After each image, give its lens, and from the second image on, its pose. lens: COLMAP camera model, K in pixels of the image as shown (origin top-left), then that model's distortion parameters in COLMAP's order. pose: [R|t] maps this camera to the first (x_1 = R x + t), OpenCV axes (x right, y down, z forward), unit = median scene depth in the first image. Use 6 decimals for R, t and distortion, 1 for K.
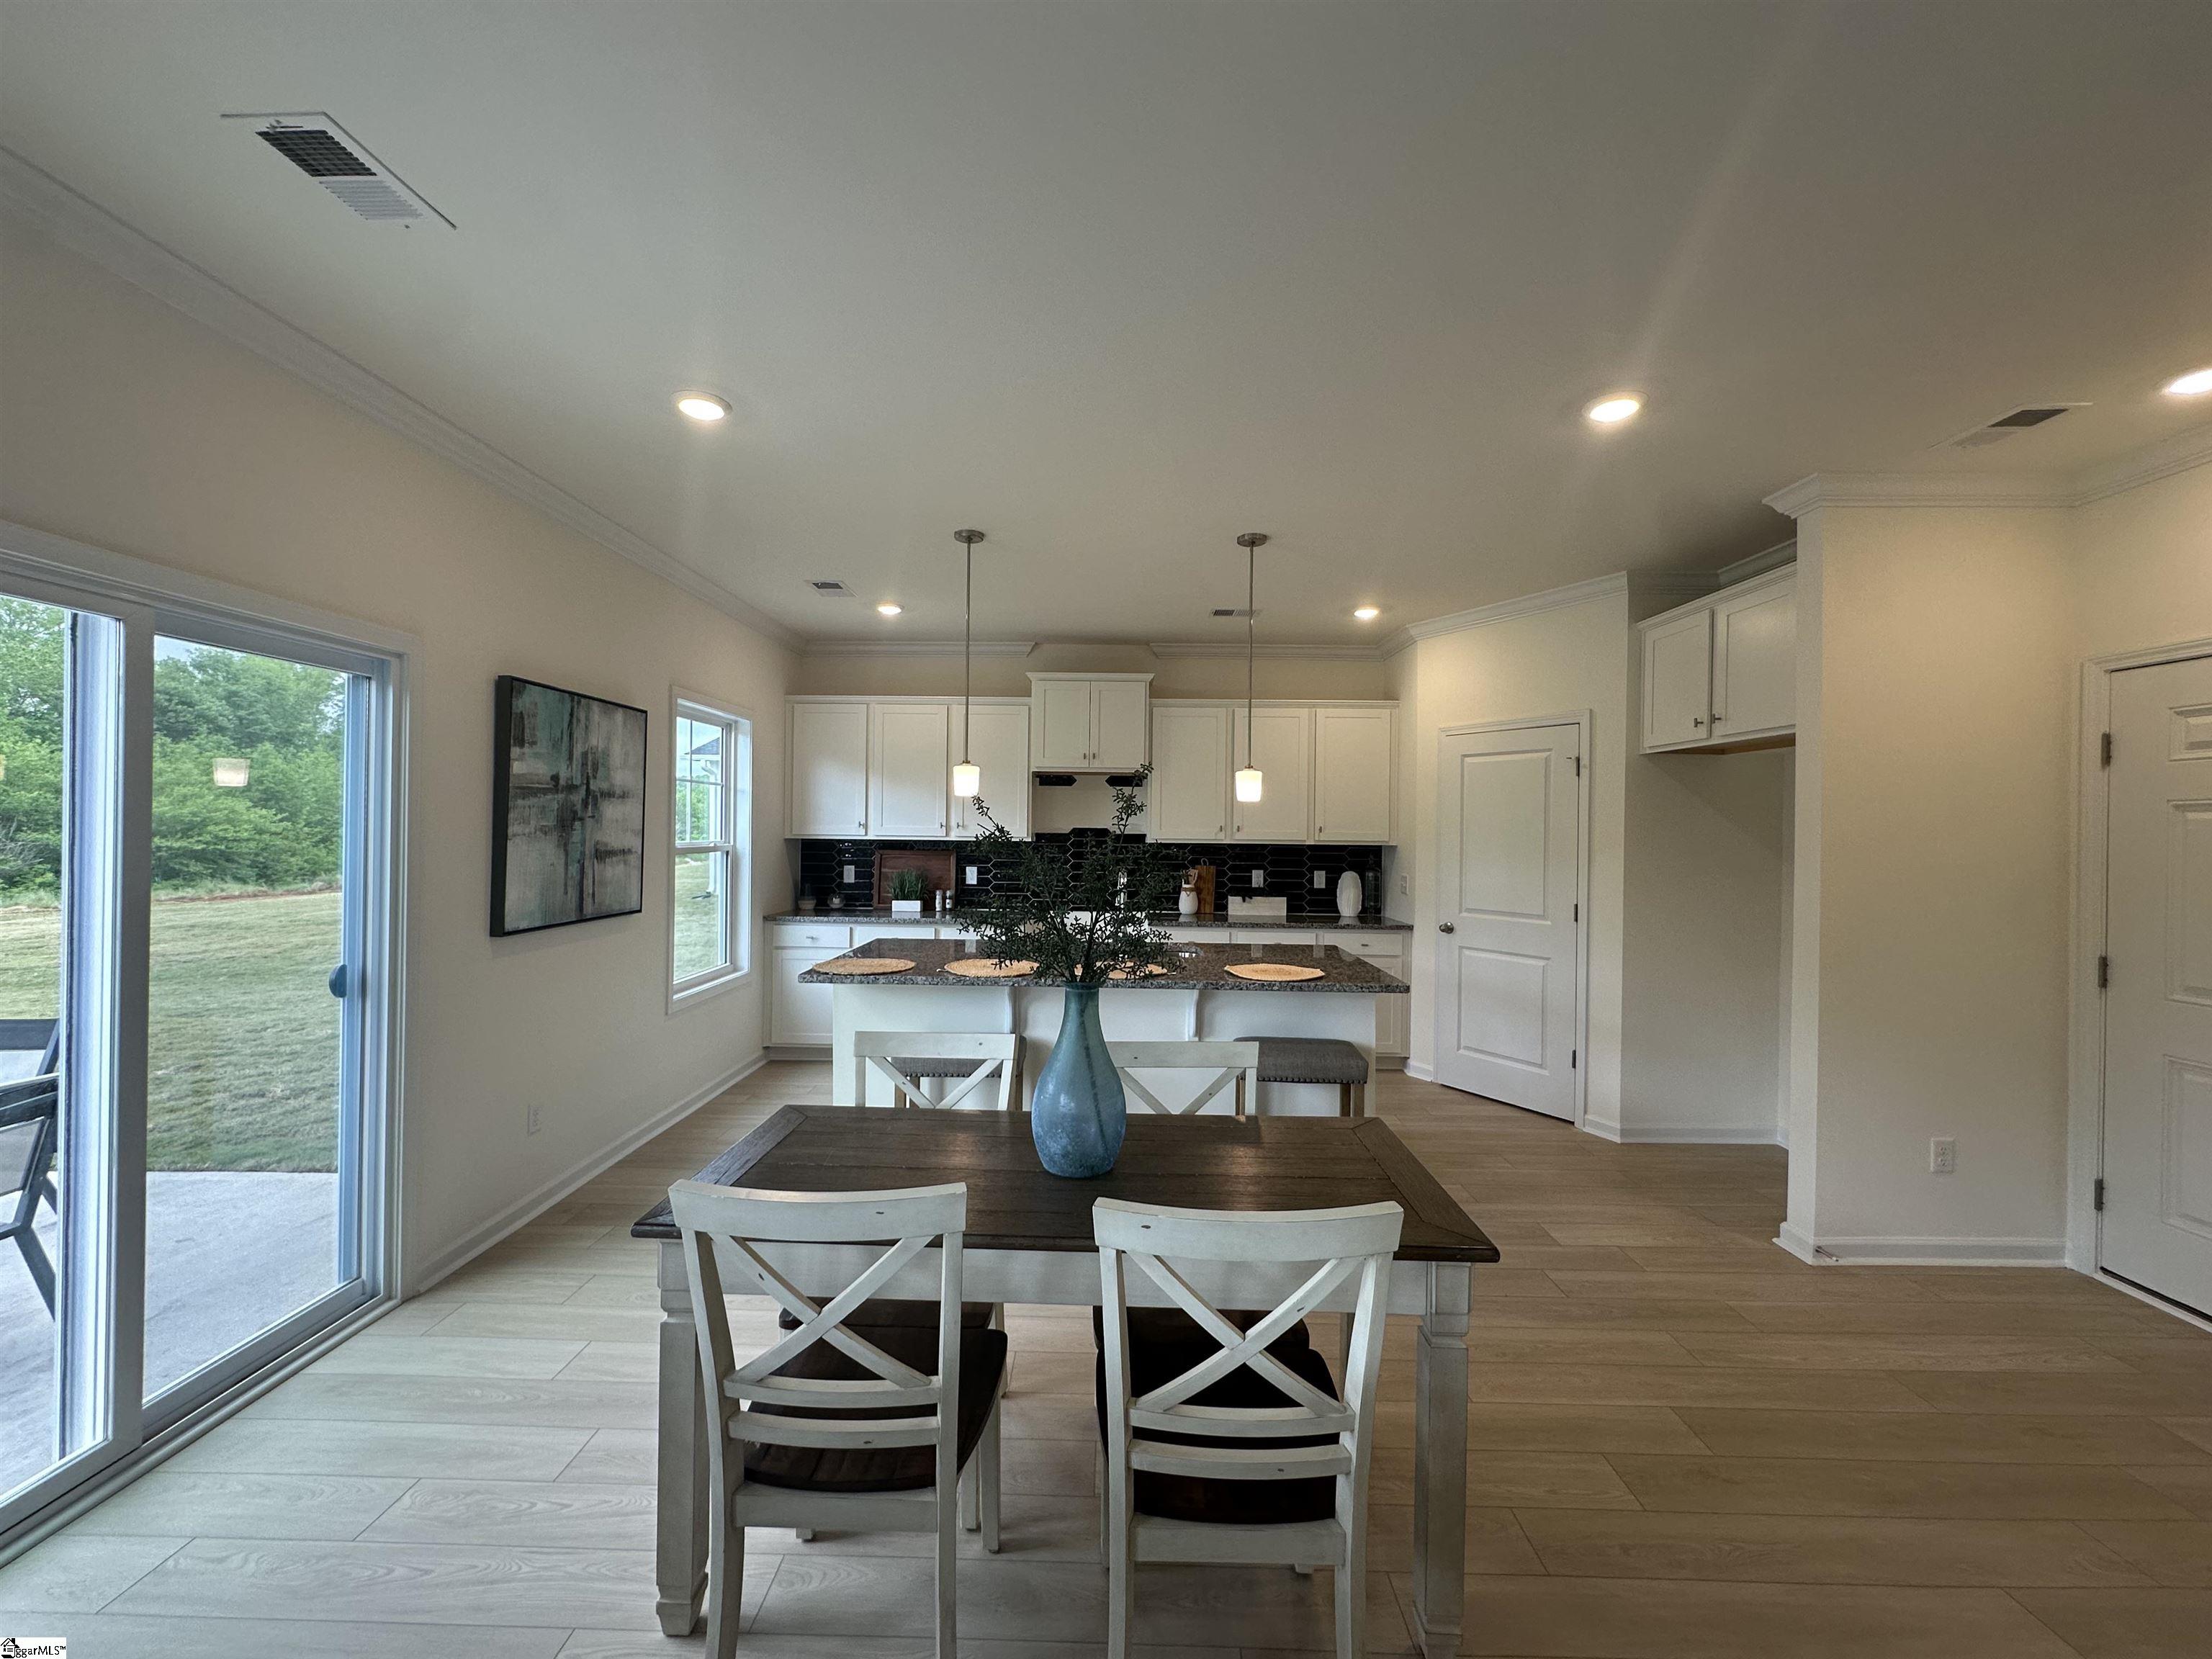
lens RADIAL K [[881.2, 0, 1100.5], [0, 881.2, 827.7], [0, 0, 1]] dist [-0.004755, 0.001358]
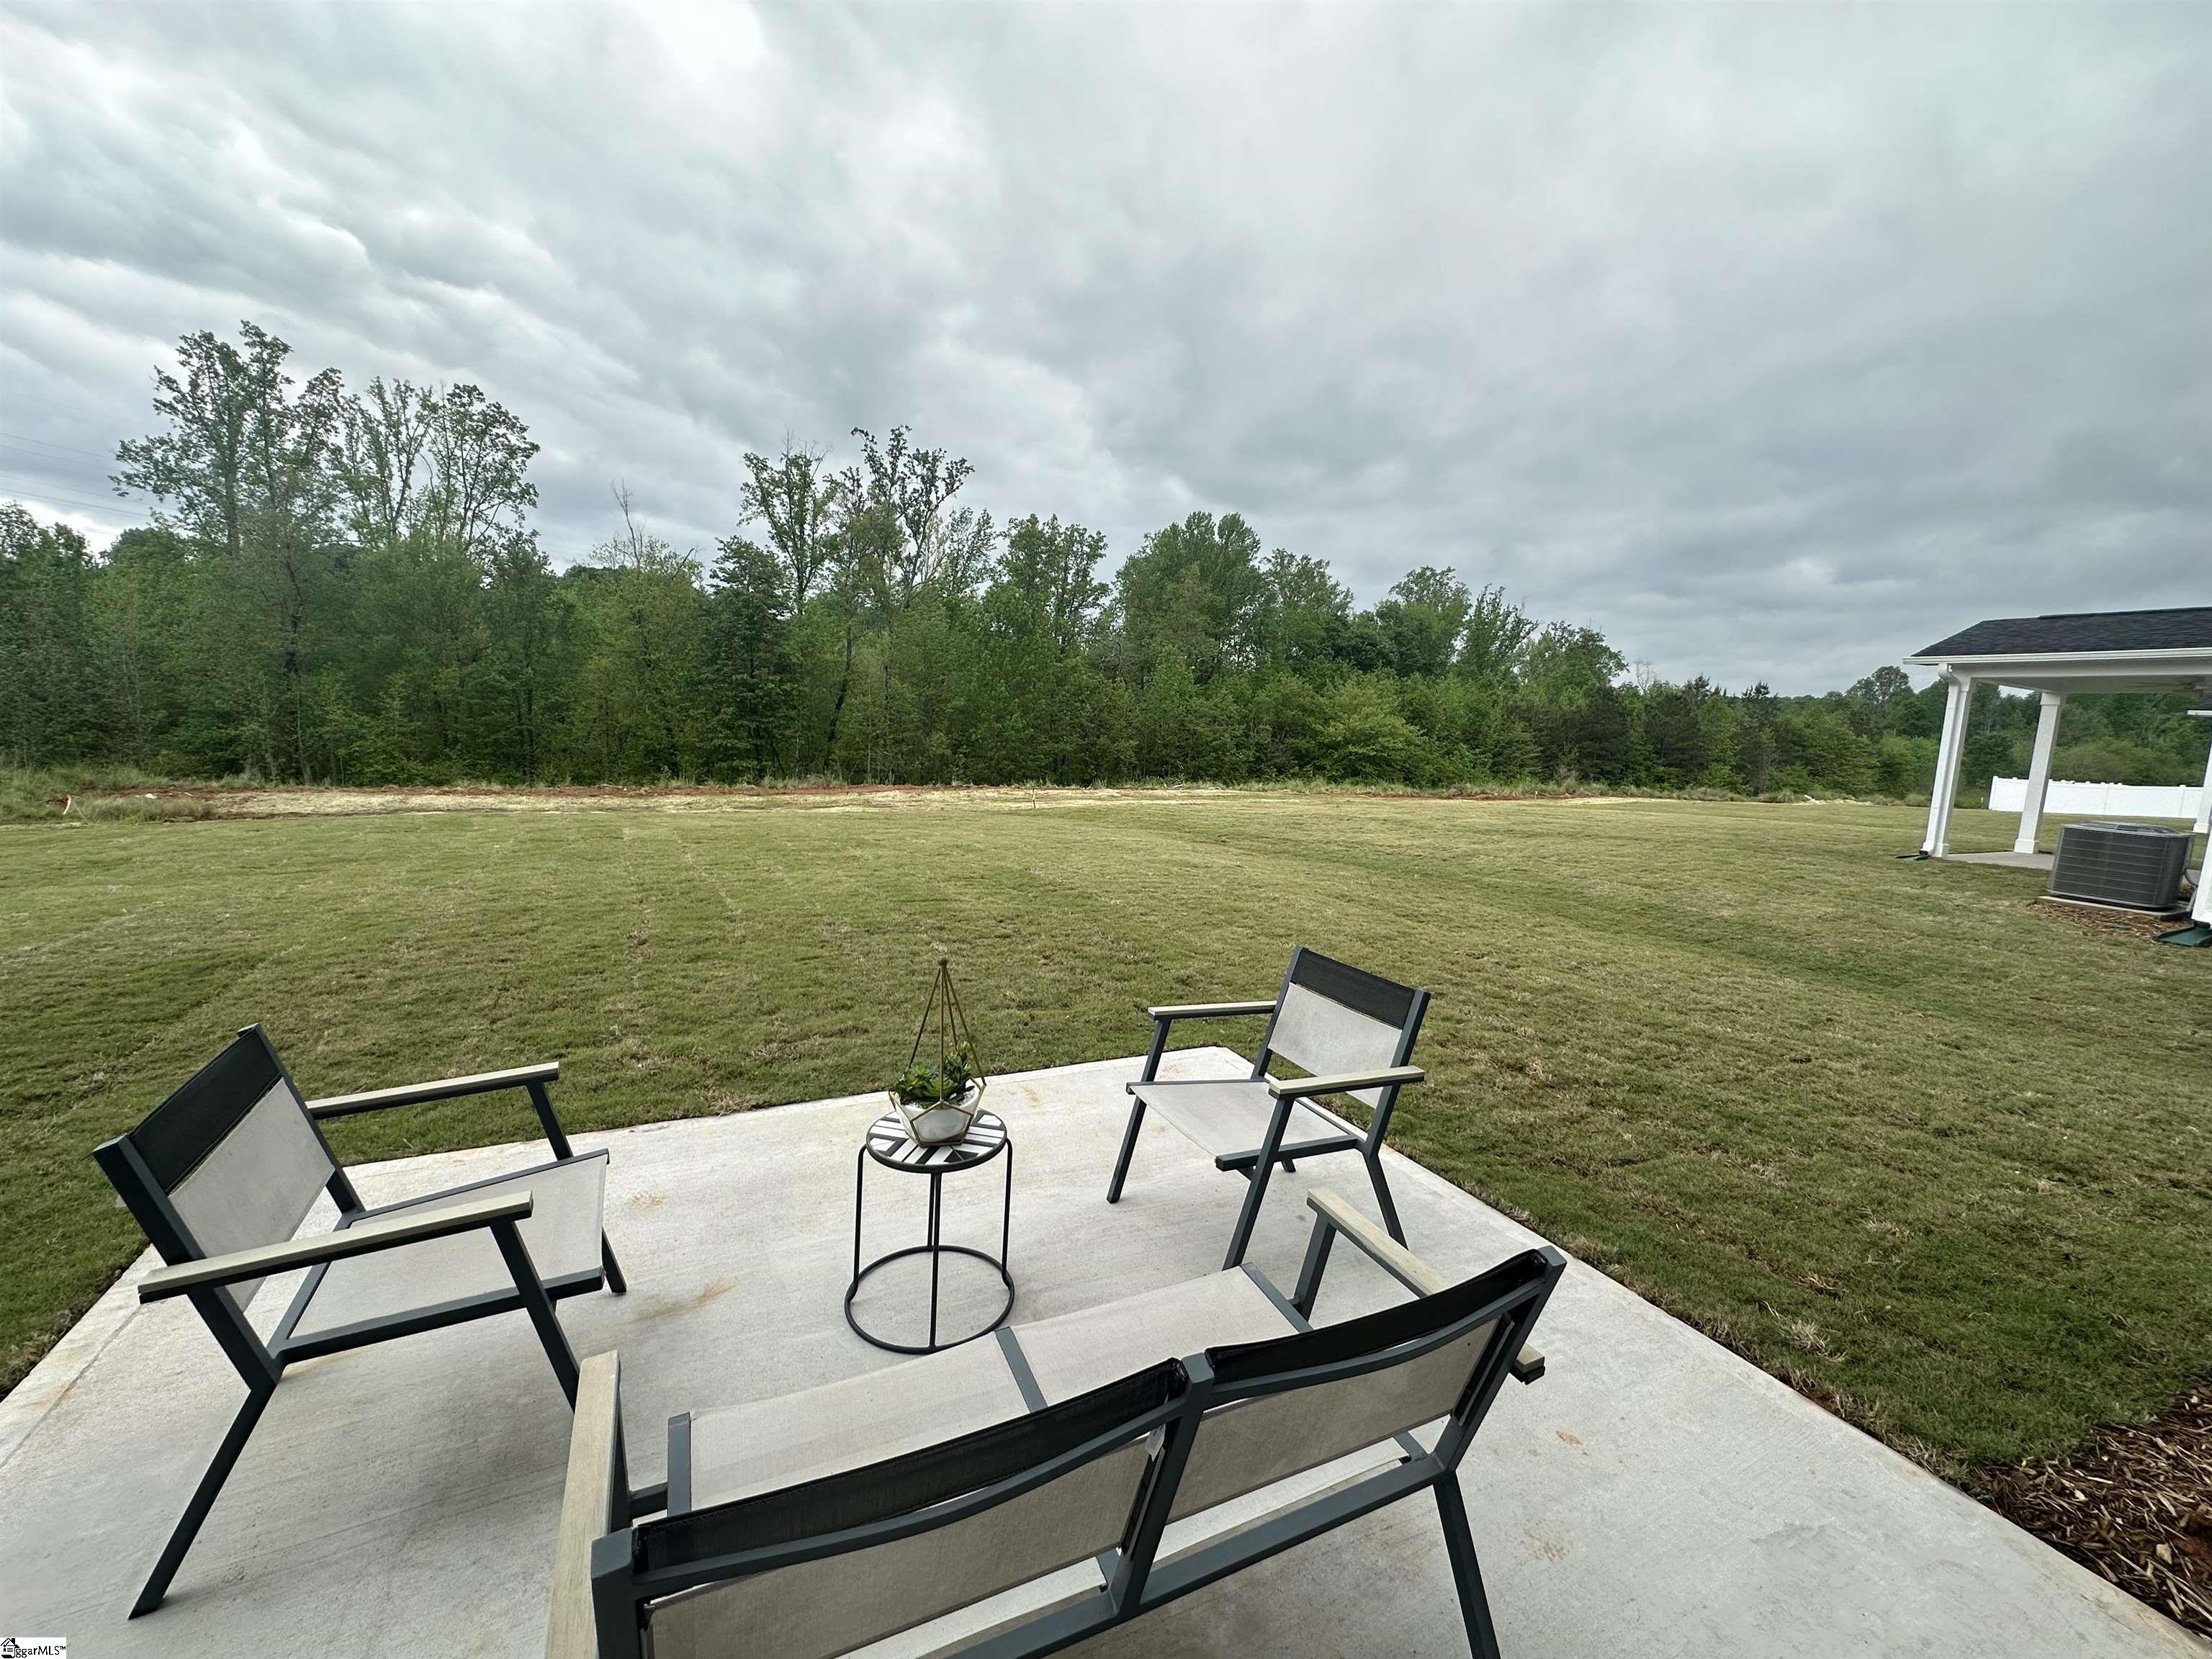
lens RADIAL K [[881.2, 0, 1101.0], [0, 881.2, 825.3], [0, 0, 1]] dist [-0.004755, 0.001358]
pose [[0.461639, 0.118714, -0.879088, -0.654259], [-0.044346, 0.992854, 0.110789, 0.012833], [0.885959, -0.012161, 0.463605, 0.415073]]
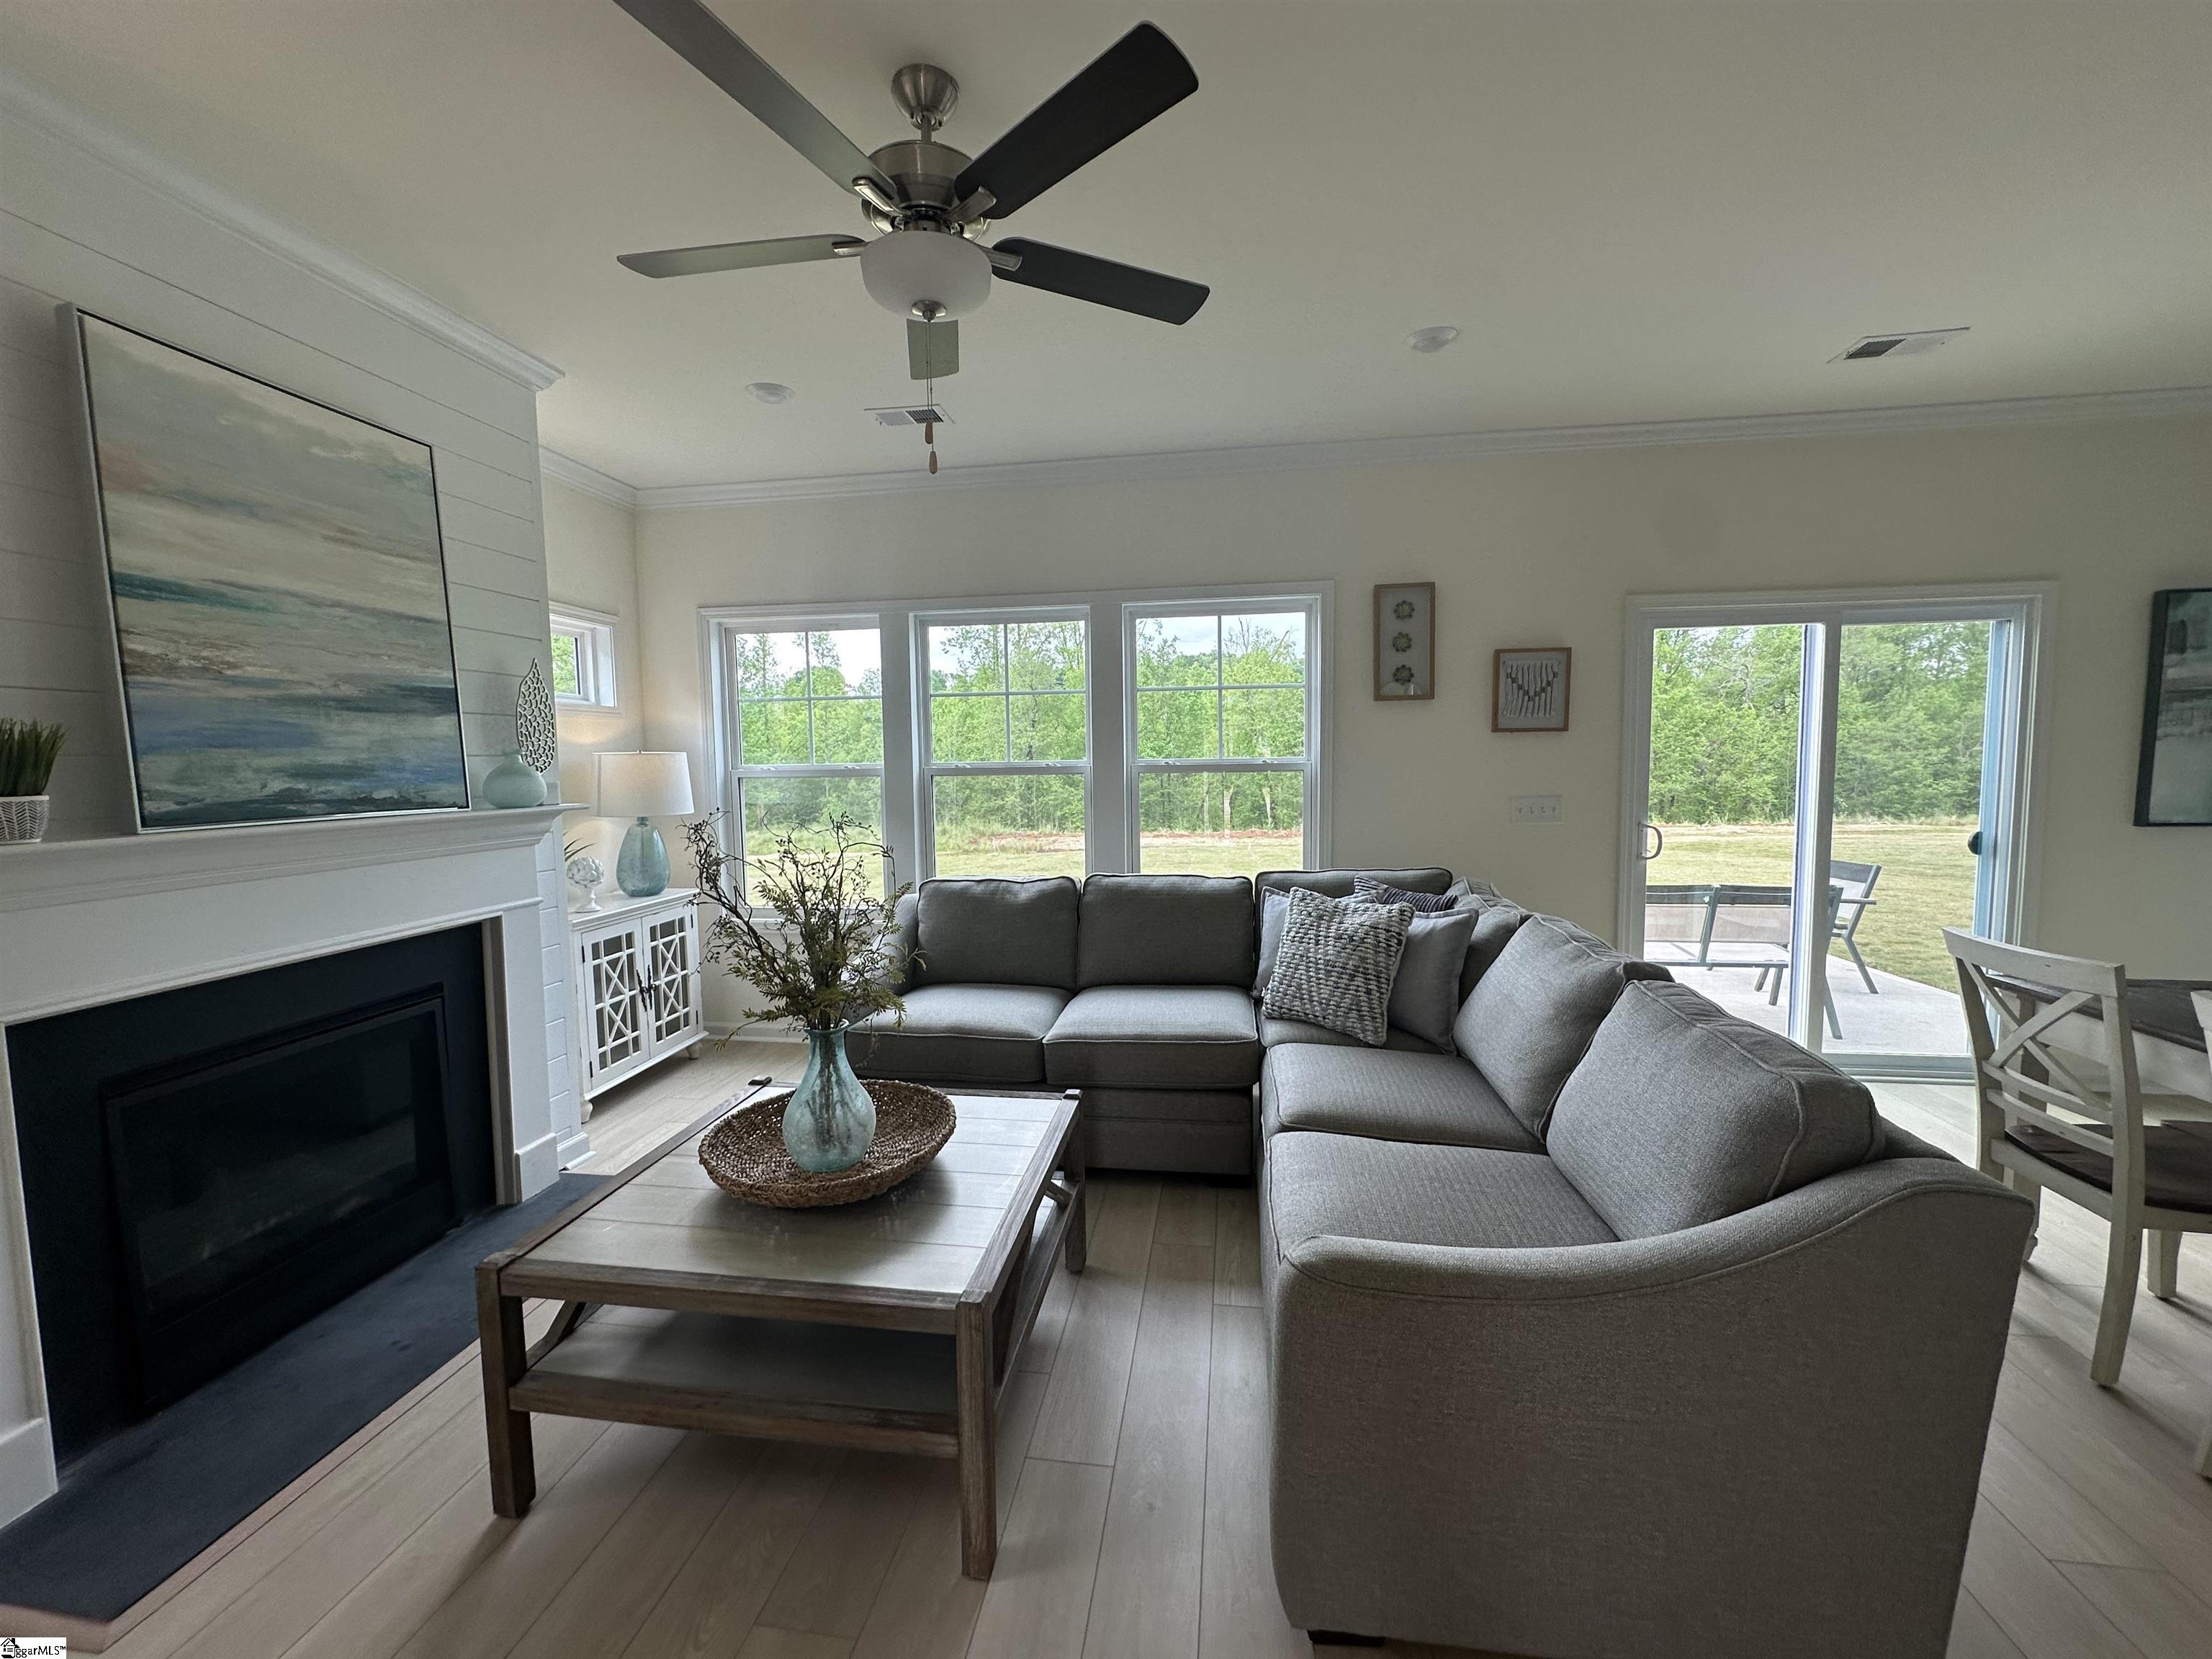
lens RADIAL K [[881.2, 0, 1101.1], [0, 881.2, 826.2], [0, 0, 1]] dist [-0.004755, 0.001358]
pose [[-0.135223, 0.062580, -0.988837, 0.518718], [0.015003, 0.998018, 0.061109, 0.029736], [0.990702, -0.006572, -0.135894, -0.144786]]
